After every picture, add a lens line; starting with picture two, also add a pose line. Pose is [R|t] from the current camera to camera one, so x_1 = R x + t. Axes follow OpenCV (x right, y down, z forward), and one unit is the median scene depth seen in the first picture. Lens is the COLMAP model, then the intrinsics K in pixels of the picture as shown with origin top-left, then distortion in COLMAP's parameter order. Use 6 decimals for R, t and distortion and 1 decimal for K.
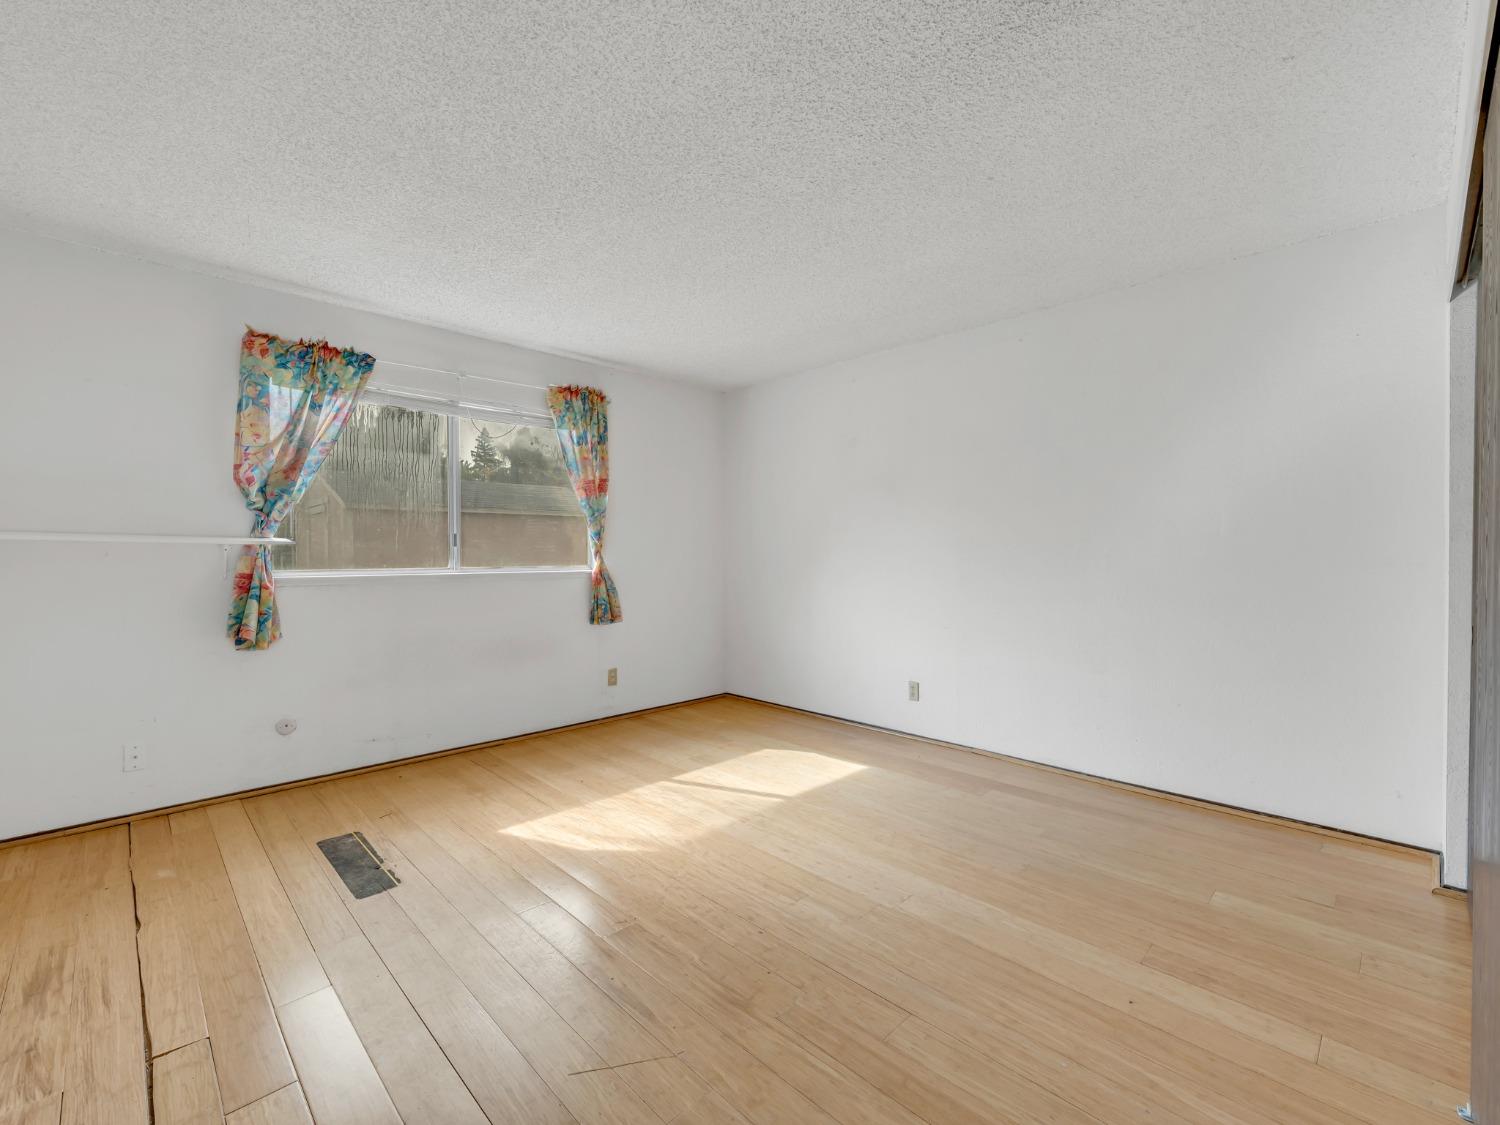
lens RADIAL K [[652.7, 0, 746.9], [0, 652.7, 562.8], [0, 0, 1]] dist [-0.002020, 0.000431]
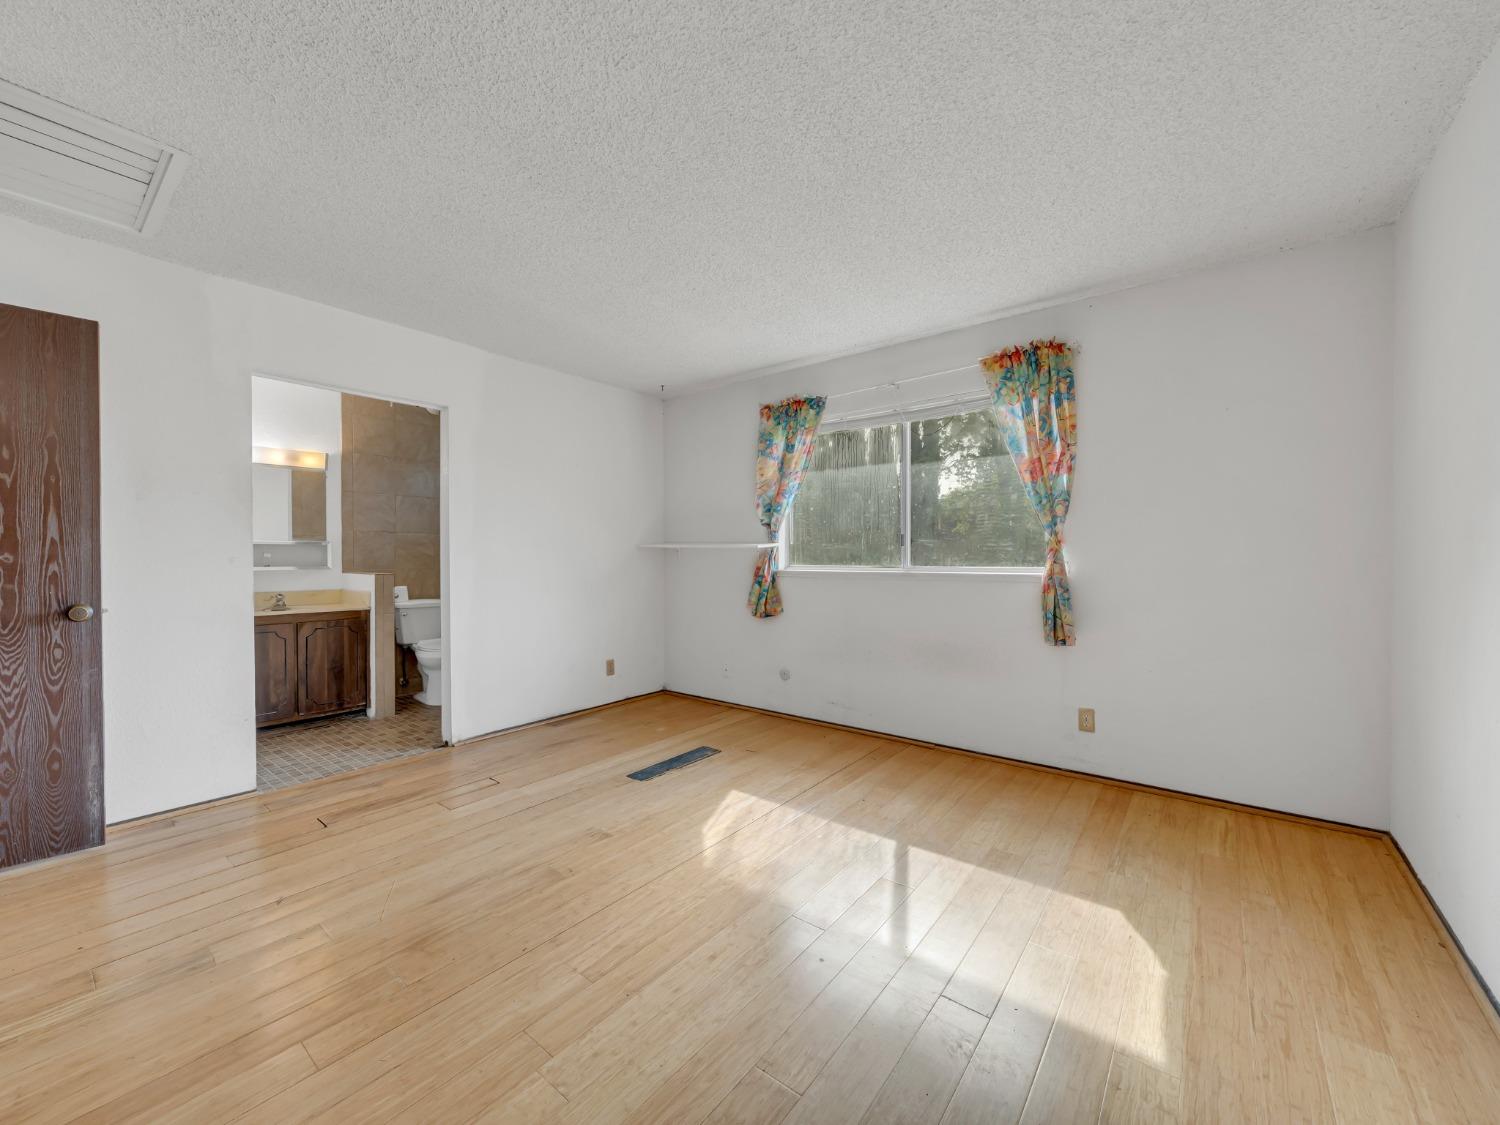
lens RADIAL K [[590.4, 0, 742.0], [0, 590.4, 560.5], [0, 0, 1]] dist [-0.003971, -0.000648]
pose [[0.119491, 0.010581, -0.992779, 0.544370], [-0.006988, 0.999927, 0.009816, -0.010445], [0.992811, 0.005764, 0.119557, 0.720148]]
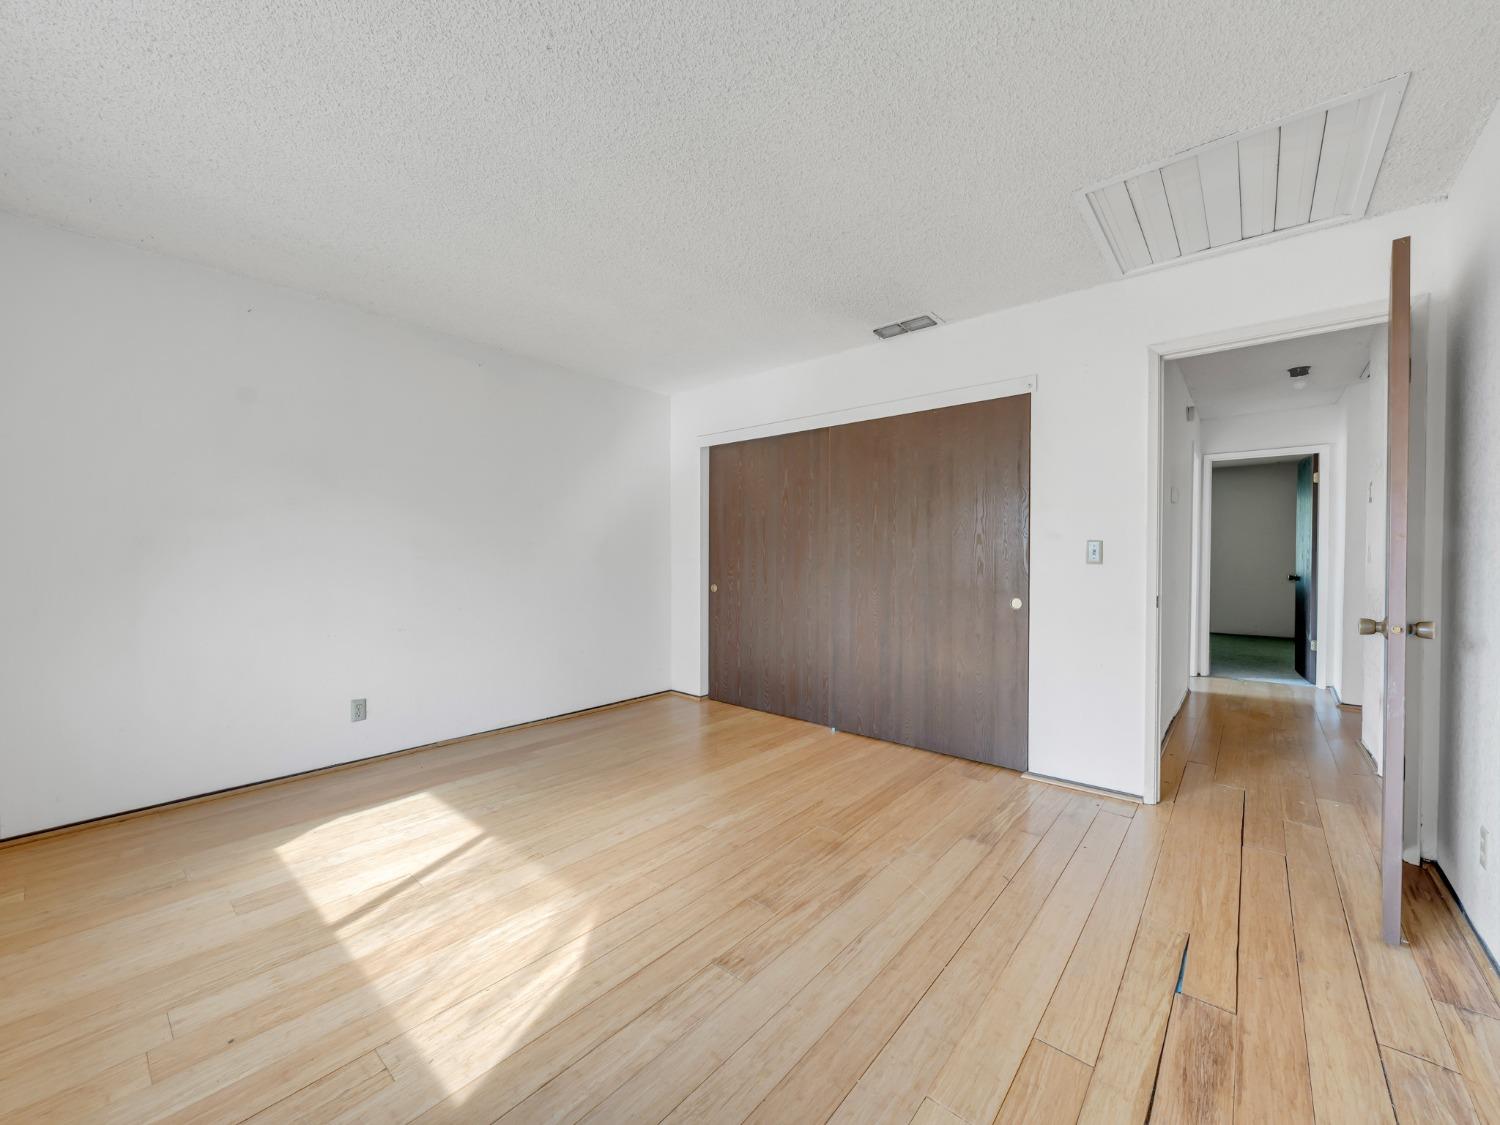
lens RADIAL K [[590.4, 0, 752.2], [0, 590.4, 564.3], [0, 0, 1]] dist [-0.003971, -0.000648]
pose [[-0.095061, -0.015216, 0.995355, -0.689781], [0.005854, 0.999857, 0.015844, -0.008689], [-0.995454, 0.007332, -0.094958, 0.662148]]
